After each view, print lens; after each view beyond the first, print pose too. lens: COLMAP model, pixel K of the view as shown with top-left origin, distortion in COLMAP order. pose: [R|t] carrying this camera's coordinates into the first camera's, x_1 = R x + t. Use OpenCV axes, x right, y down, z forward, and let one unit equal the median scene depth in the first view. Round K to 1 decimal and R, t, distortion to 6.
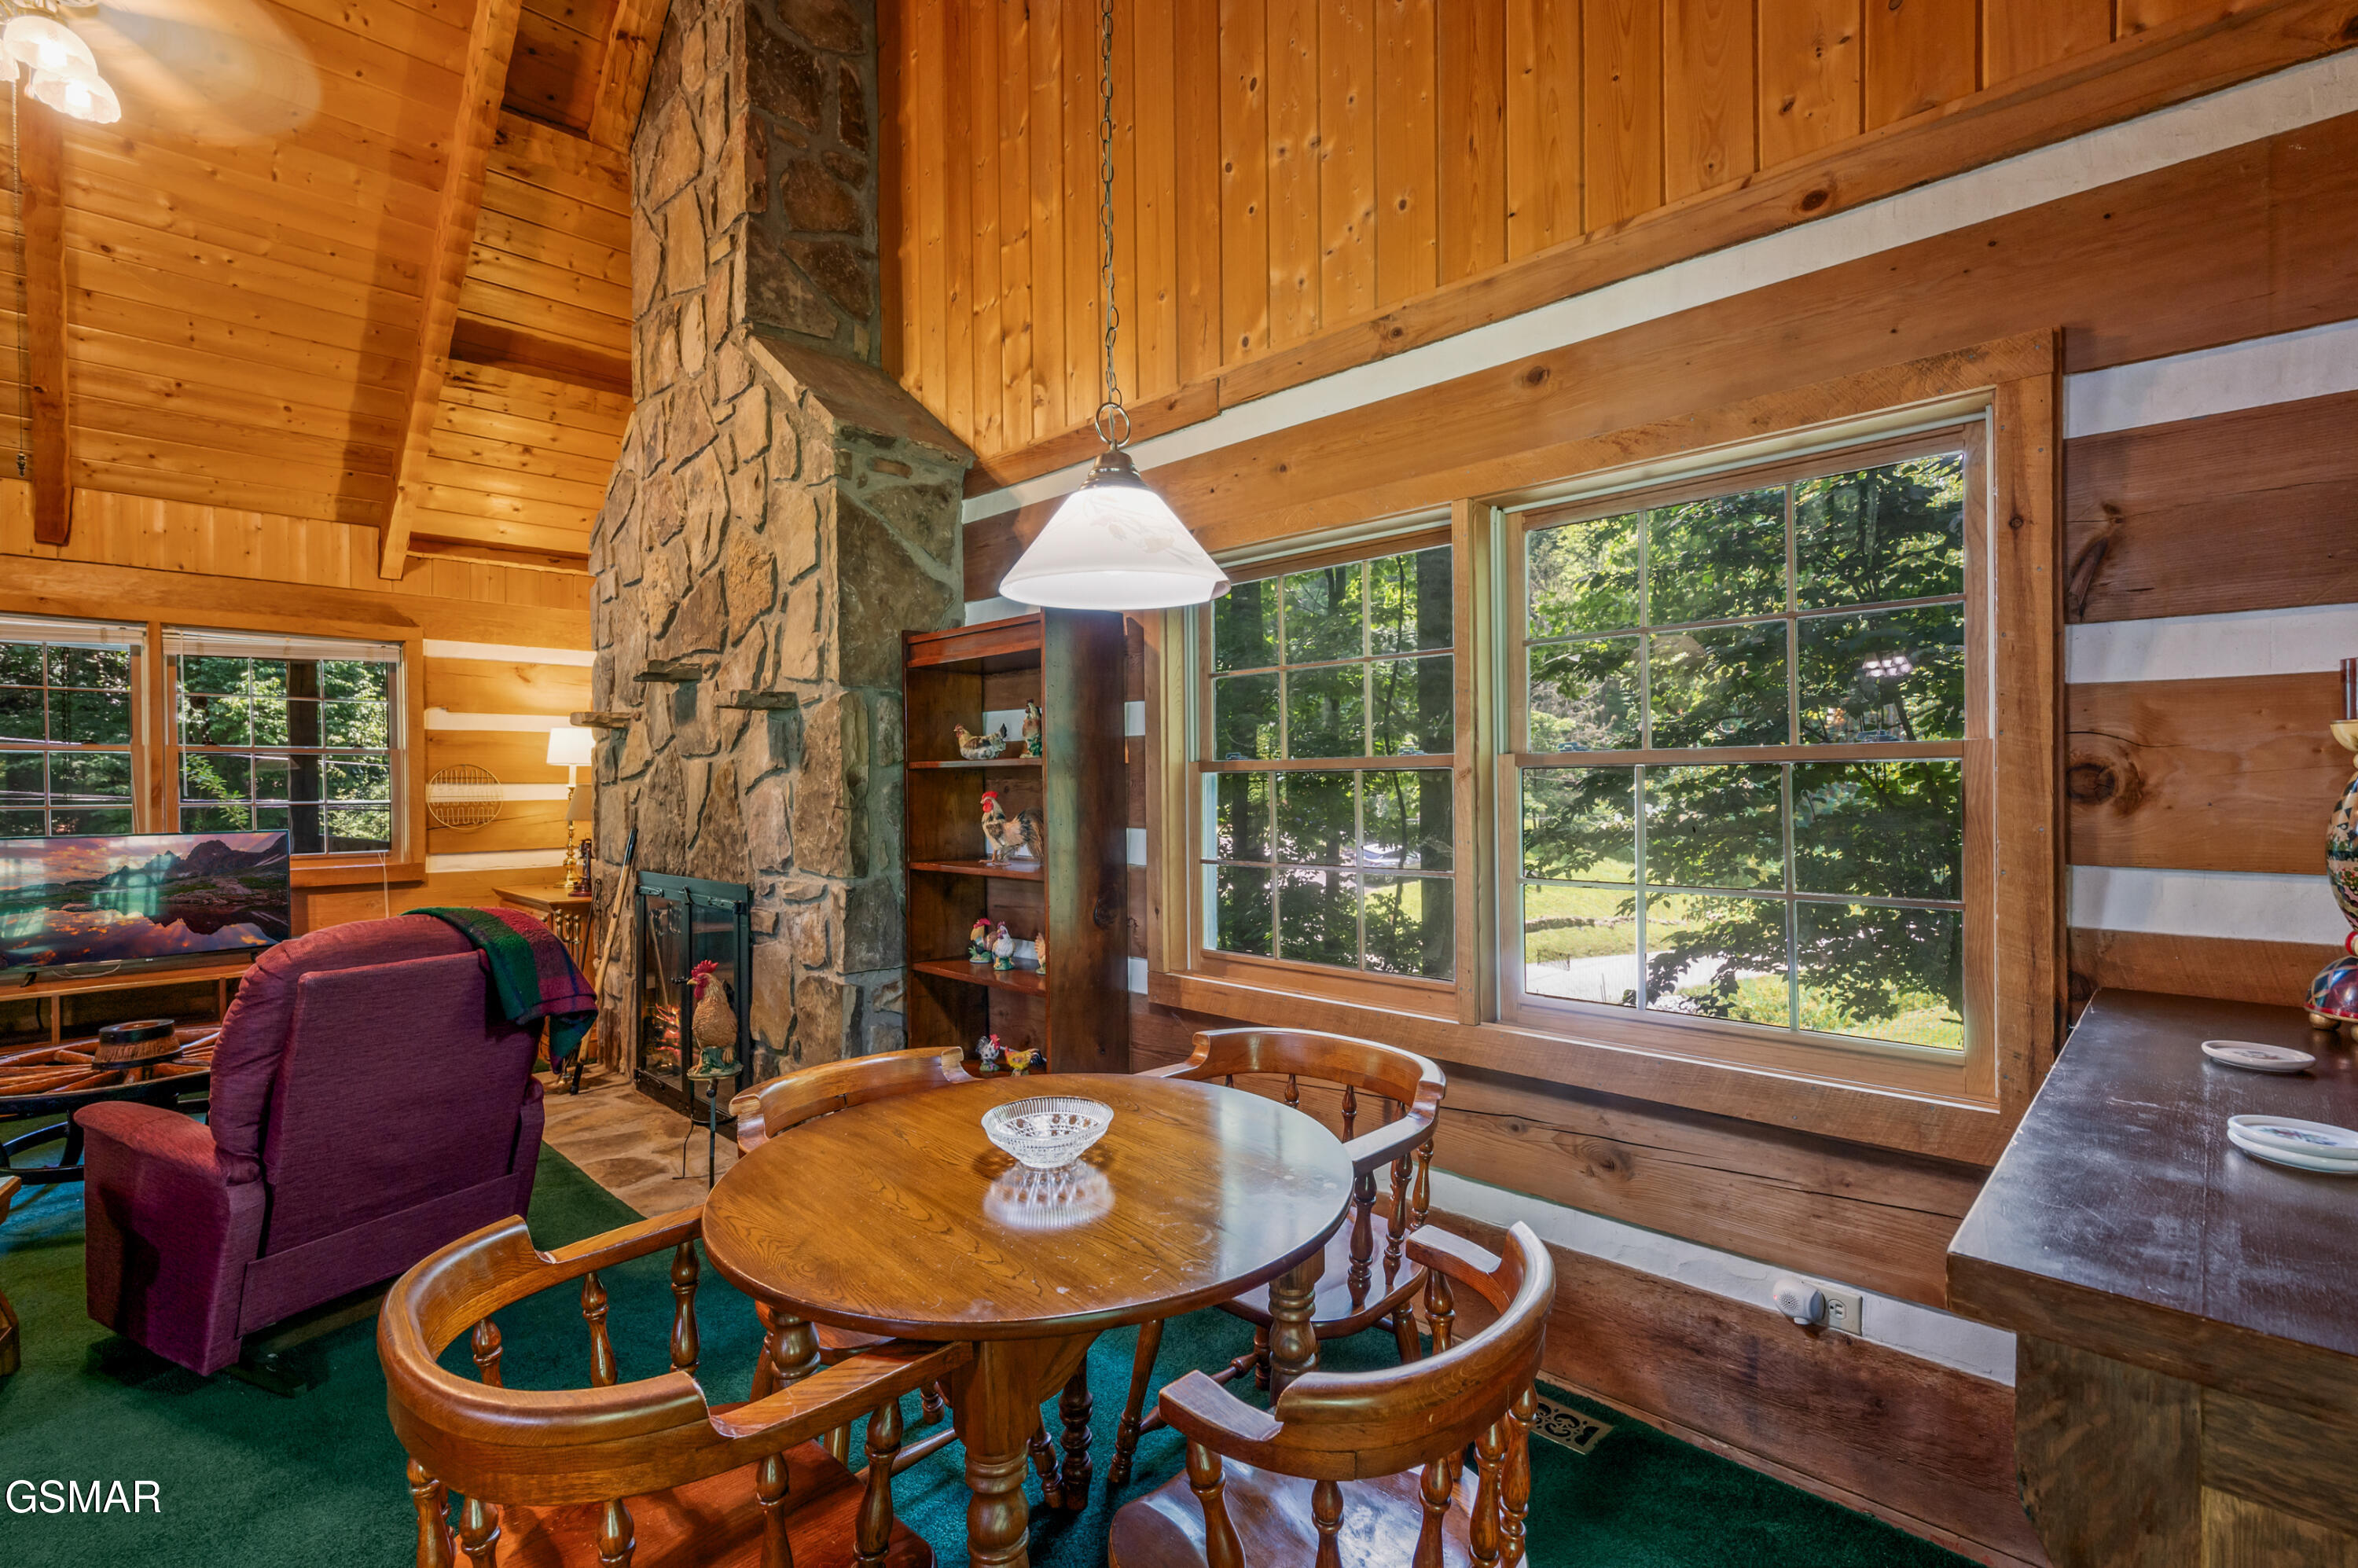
lens RADIAL K [[1075.1, 0, 1179.0], [0, 1075.1, 784.0], [0, 0, 1]] dist [0.002226, 0.000222]
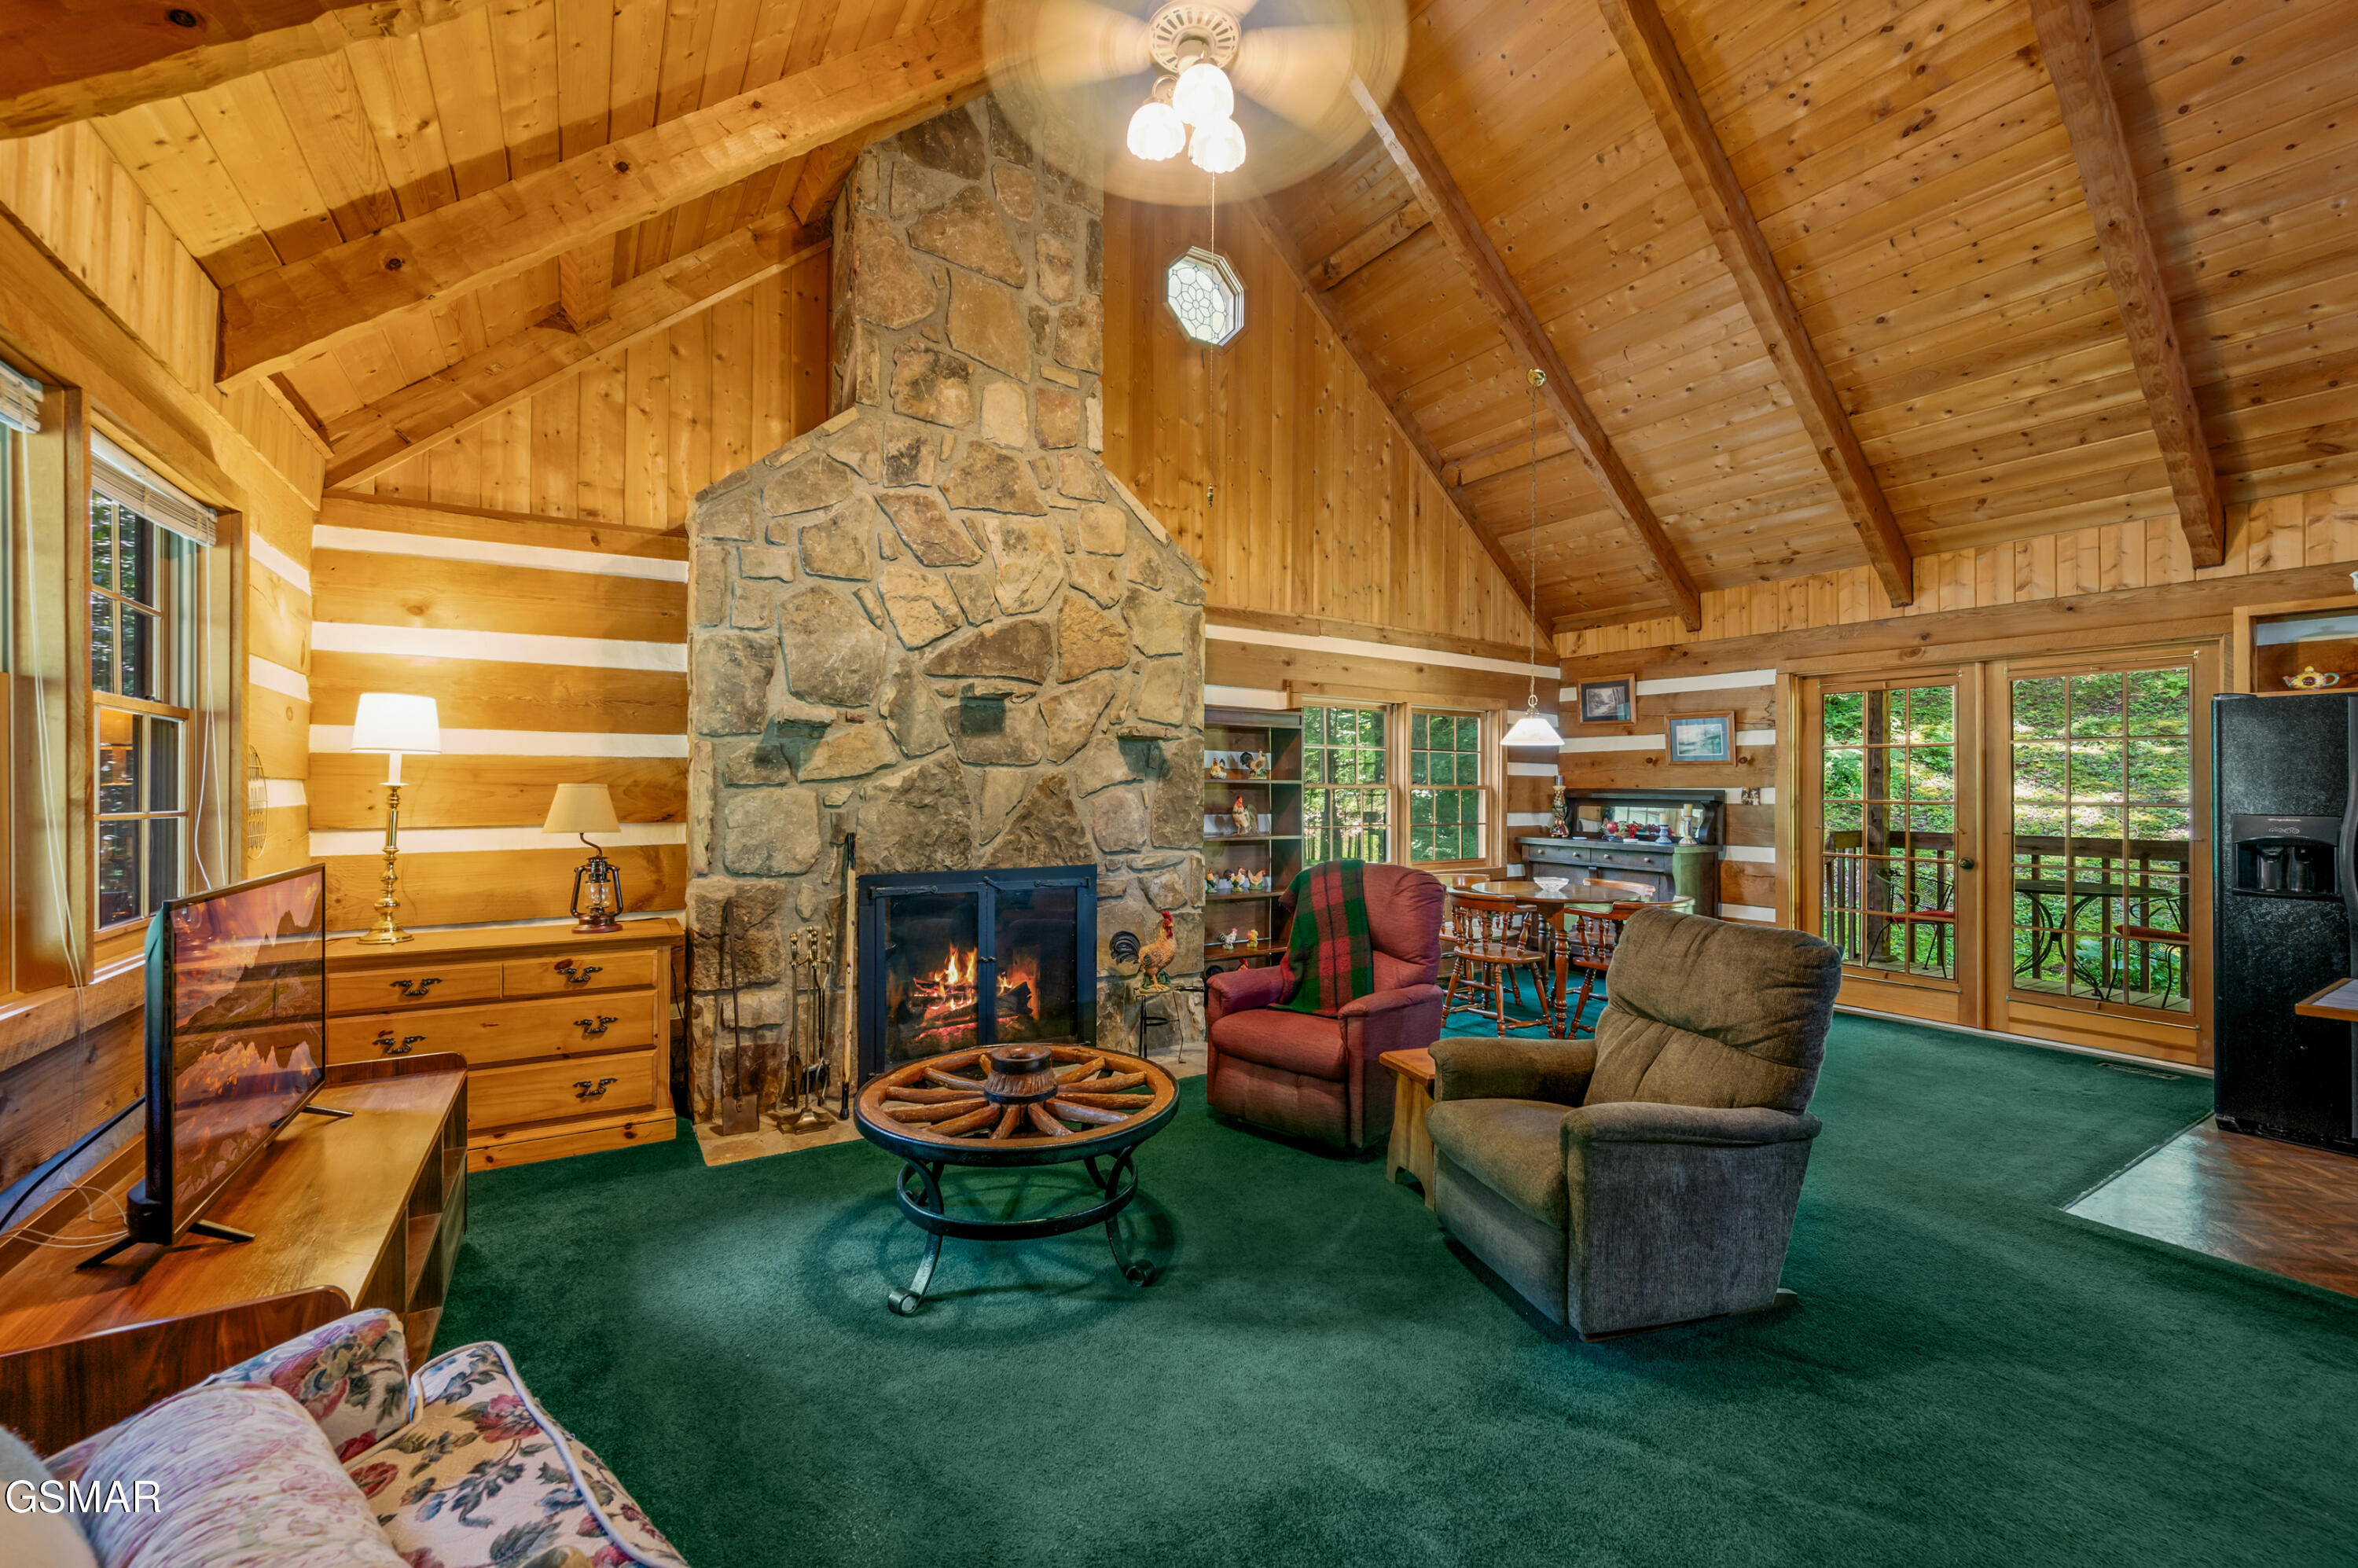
lens RADIAL K [[946.2, 0, 1179.0], [0, 946.2, 784.0], [0, 0, 1]] dist [-0.002043, -0.000672]
pose [[0.233777, 0.017647, 0.972130, -1.672898], [-0.004452, 0.999844, -0.017079, 0.014072], [-0.972280, -0.000336, 0.233819, 0.667094]]
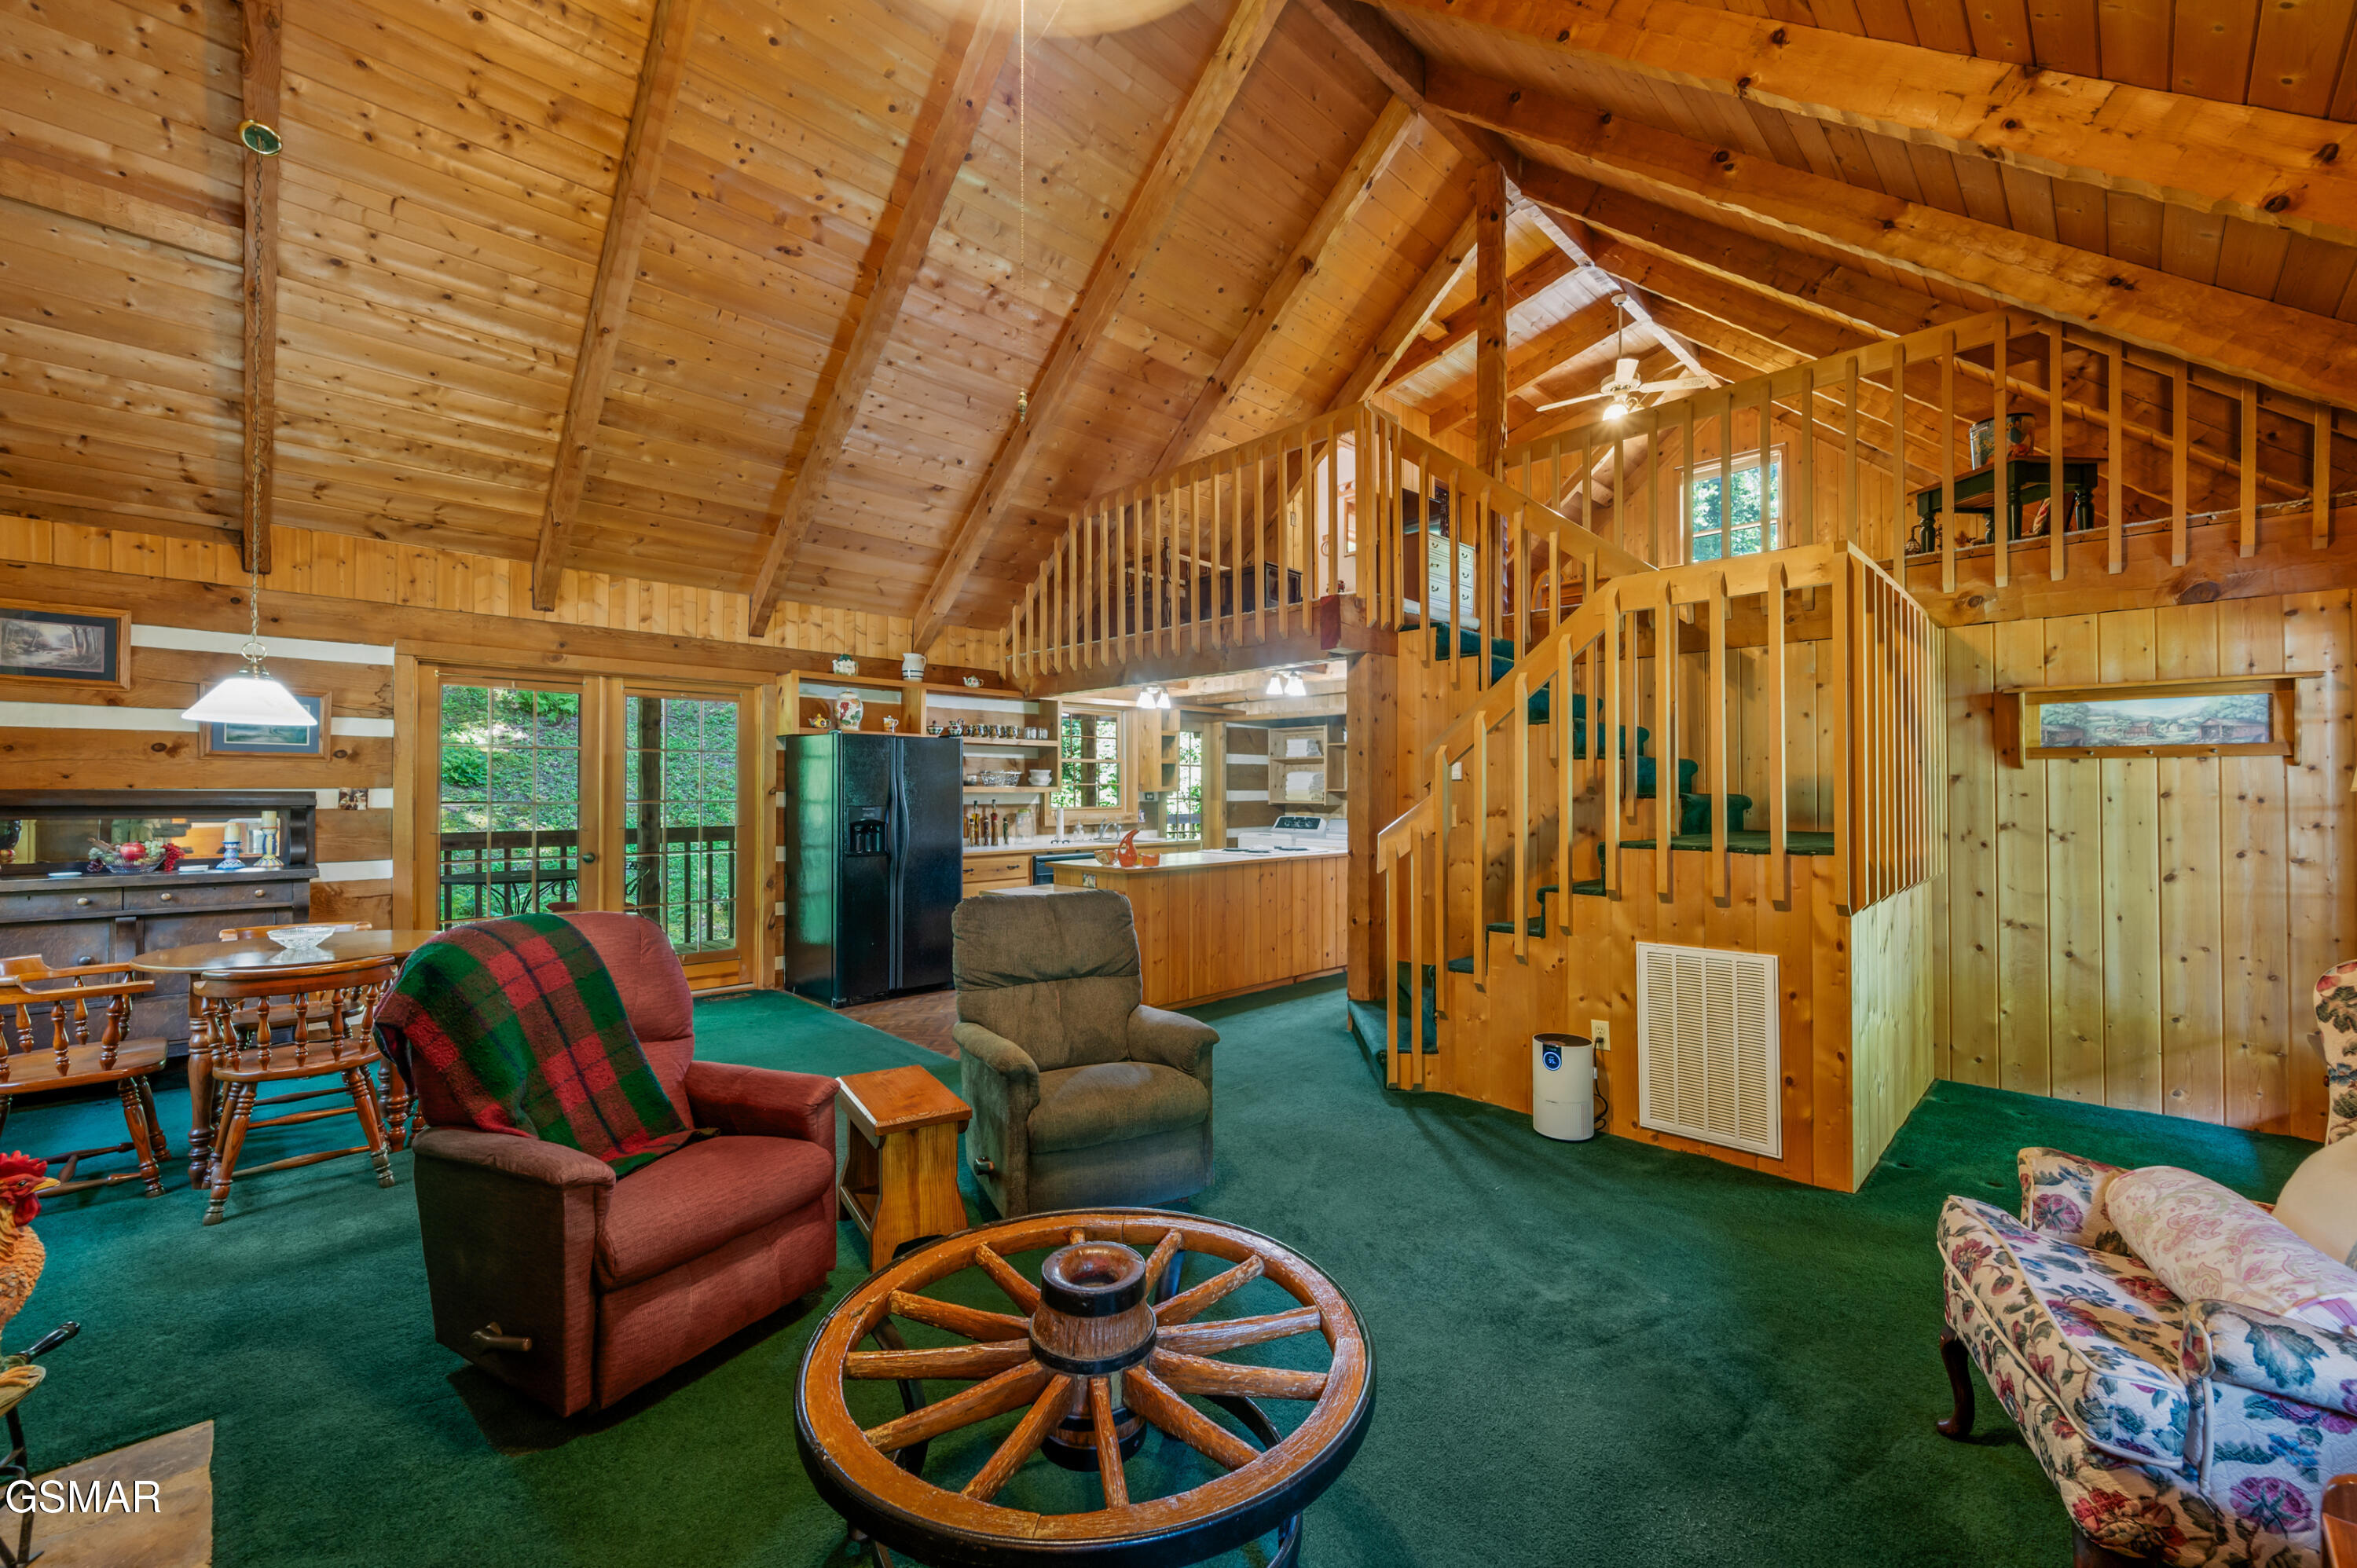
lens RADIAL K [[945.7, 0, 1178.5], [0, 945.7, 784.0], [0, 0, 1]] dist [-0.002043, -0.000672]
pose [[-0.999901, 0.011238, 0.008410, -0.978296], [0.011203, 0.999928, -0.004226, -0.000272], [-0.008457, -0.004132, -0.999956, 1.431415]]
